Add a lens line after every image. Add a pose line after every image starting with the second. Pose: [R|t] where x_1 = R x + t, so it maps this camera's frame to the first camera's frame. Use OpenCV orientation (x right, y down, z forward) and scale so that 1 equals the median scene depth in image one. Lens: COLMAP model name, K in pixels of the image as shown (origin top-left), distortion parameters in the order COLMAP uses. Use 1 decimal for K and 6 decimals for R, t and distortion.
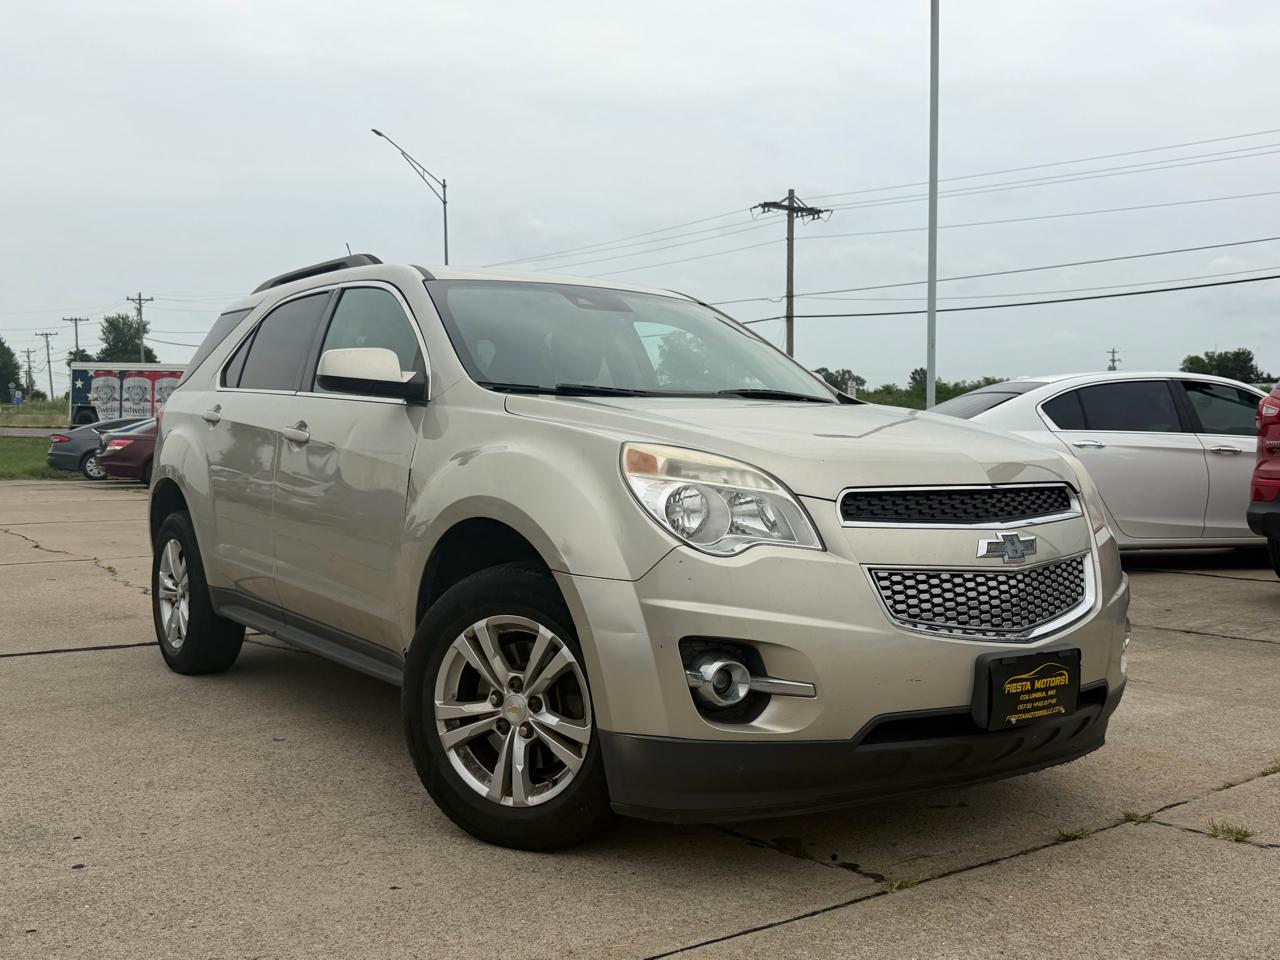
lens RADIAL K [[1267.9, 0, 640.0], [0, 1267.9, 480.0], [0, 0, 1]] dist [0.152604, -0.349002]
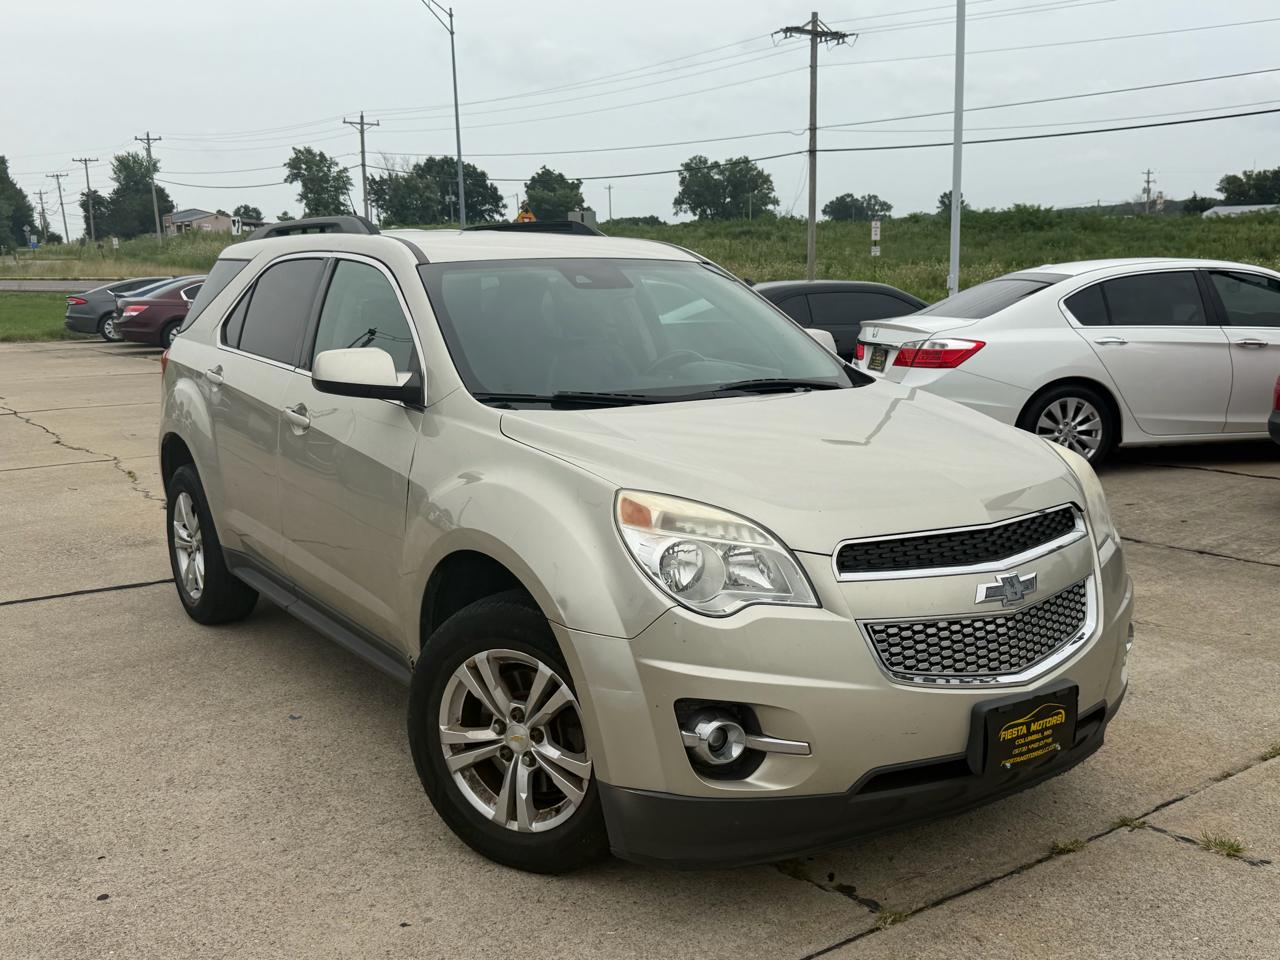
lens RADIAL K [[1269.7, 0, 635.6], [0, 1269.7, 468.4], [0, 0, 1]] dist [0.141839, -0.320750]
pose [[0.999629, -0.013719, -0.023509, 0.022173], [0.016742, 0.990888, 0.133645, -0.162179], [0.021462, -0.133989, 0.990750, 0.020628]]
